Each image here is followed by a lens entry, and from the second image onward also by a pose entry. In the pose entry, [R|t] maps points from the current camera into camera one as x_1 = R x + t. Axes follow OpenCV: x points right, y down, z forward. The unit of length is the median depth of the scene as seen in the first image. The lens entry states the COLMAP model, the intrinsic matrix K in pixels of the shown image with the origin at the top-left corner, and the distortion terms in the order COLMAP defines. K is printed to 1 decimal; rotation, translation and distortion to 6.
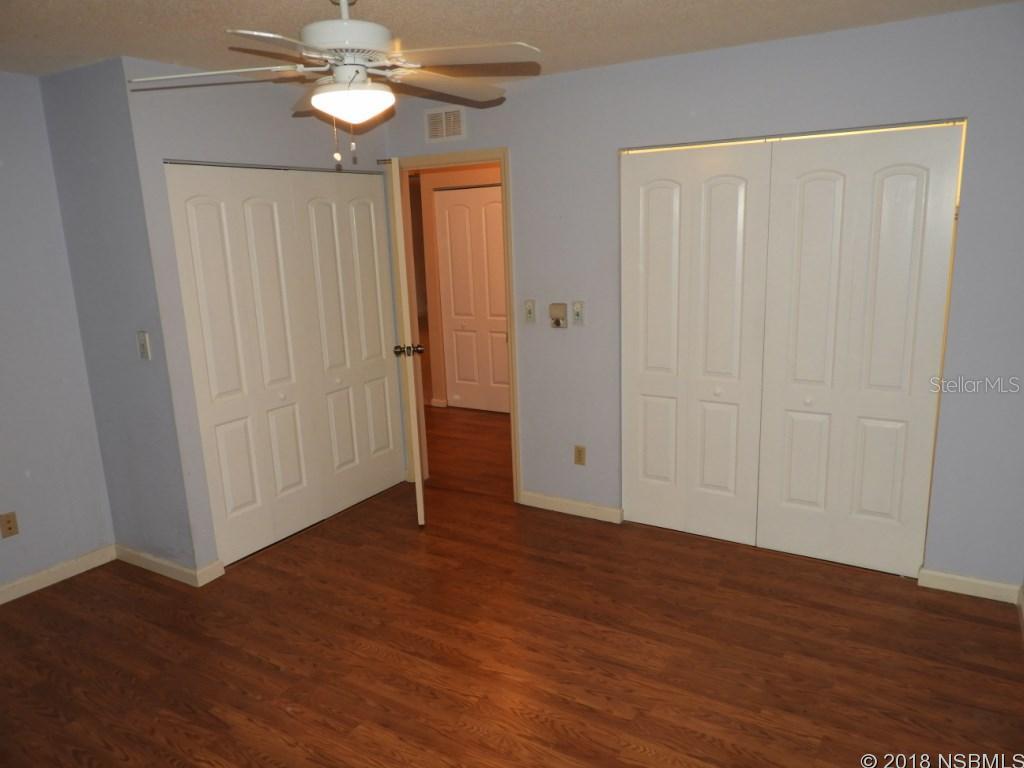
lens RADIAL K [[717.6, 0, 512.8], [0, 717.6, 384.7], [0, 0, 1]] dist [-0.005347, 0.005328]
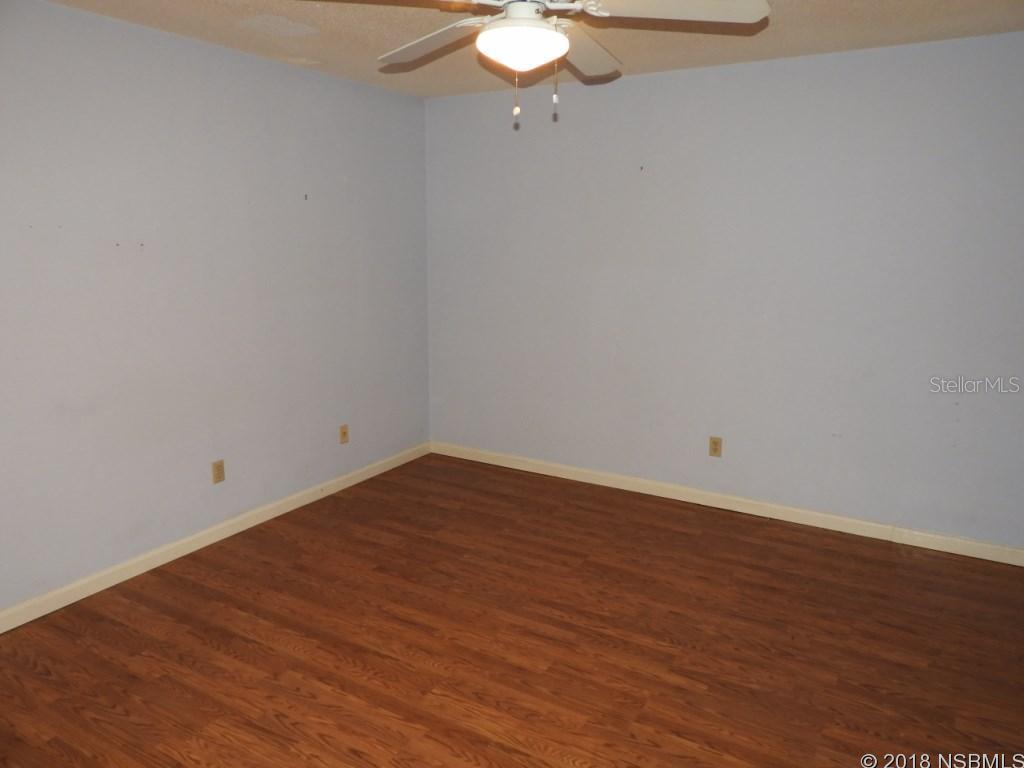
lens RADIAL K [[717.6, 0, 512.2], [0, 717.6, 384.0], [0, 0, 1]] dist [-0.005347, 0.005328]
pose [[-0.999275, 0.036243, -0.011691, -0.162538], [0.028573, 0.916518, 0.398971, -0.324036], [0.025175, 0.398348, -0.916889, 1.749161]]
